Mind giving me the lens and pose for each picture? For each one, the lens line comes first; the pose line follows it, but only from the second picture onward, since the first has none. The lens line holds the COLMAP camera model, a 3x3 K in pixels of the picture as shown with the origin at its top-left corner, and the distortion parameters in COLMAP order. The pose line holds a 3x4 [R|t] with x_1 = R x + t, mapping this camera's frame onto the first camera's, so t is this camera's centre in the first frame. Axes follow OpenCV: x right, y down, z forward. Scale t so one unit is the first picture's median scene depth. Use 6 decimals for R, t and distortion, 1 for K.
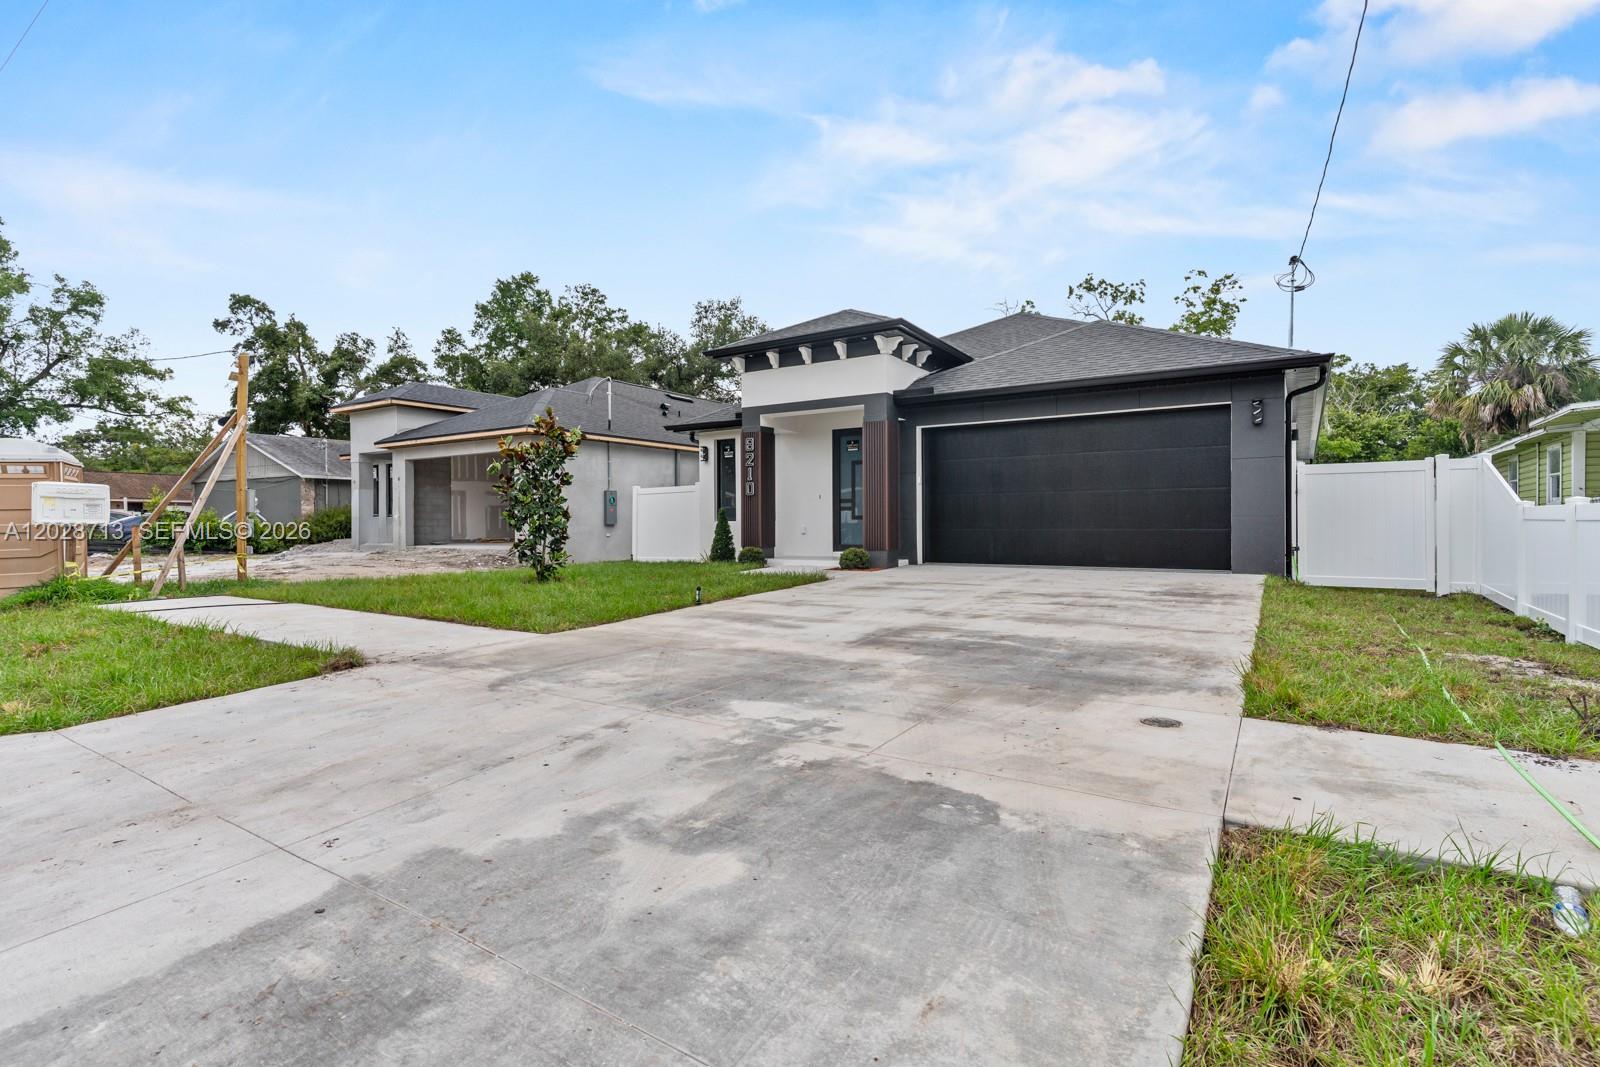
lens RADIAL K [[769.8, 0, 799.0], [0, 769.8, 528.7], [0, 0, 1]] dist [-0.001551, 0.000024]
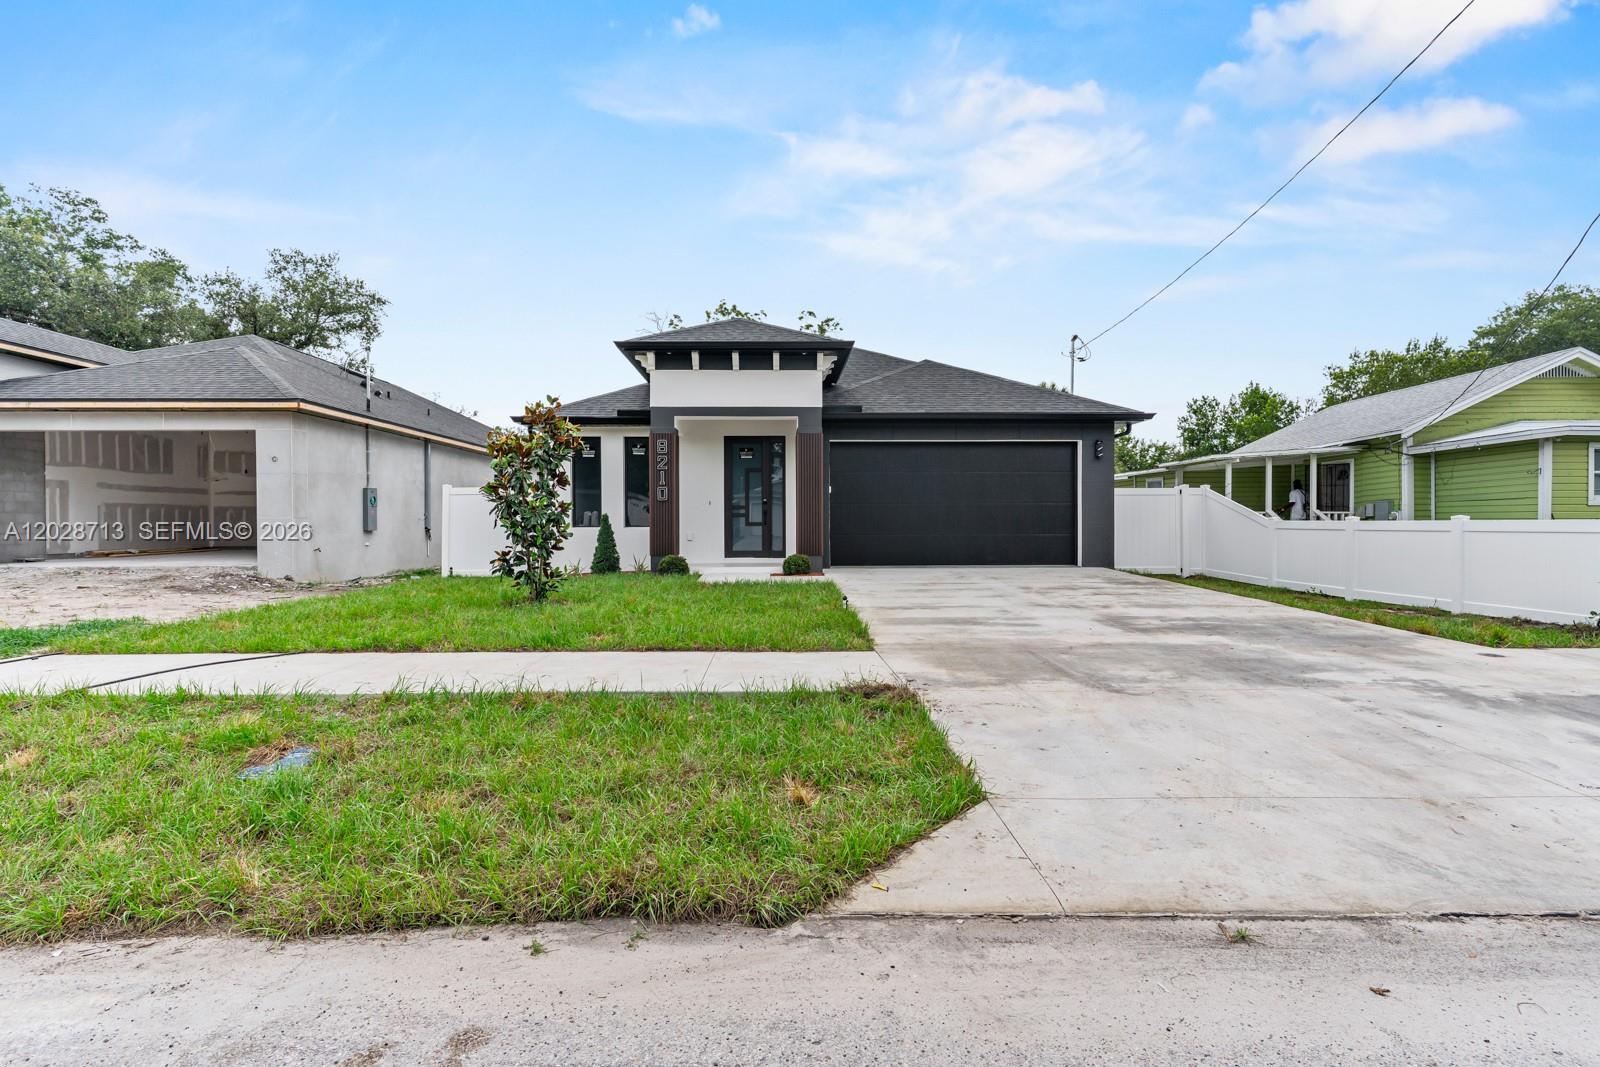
lens RADIAL K [[769.8, 0, 799.0], [0, 769.8, 528.7], [0, 0, 1]] dist [-0.001551, 0.000024]
pose [[0.819388, -0.001775, 0.573236, -0.455303], [0.003339, 0.999993, -0.001677, -0.006392], [-0.573229, 0.003288, 0.819389, 0.127611]]
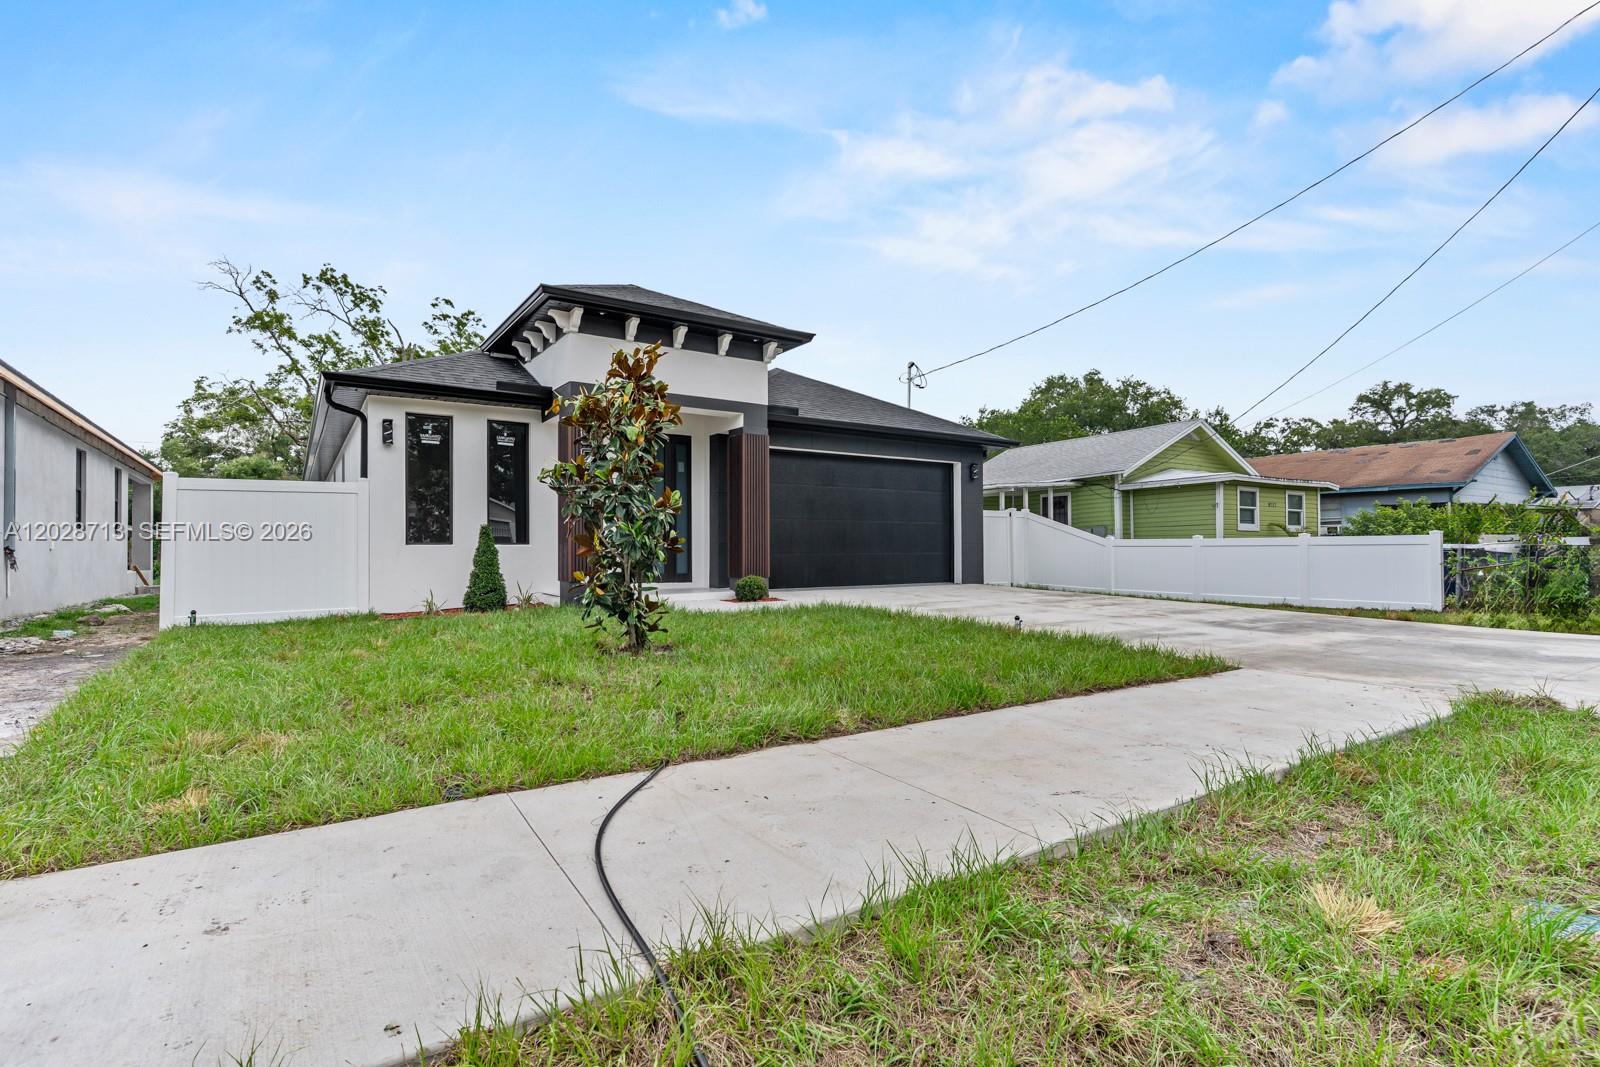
lens RADIAL K [[770.3, 0, 800.0], [0, 770.3, 533.5], [0, 0, 1]] dist [-0.000434, 0.000101]
pose [[0.374672, 0.021738, 0.926903, -0.627506], [0.008664, 0.999599, -0.026945, 0.000617], [-0.927117, 0.018126, 0.374333, 0.544426]]
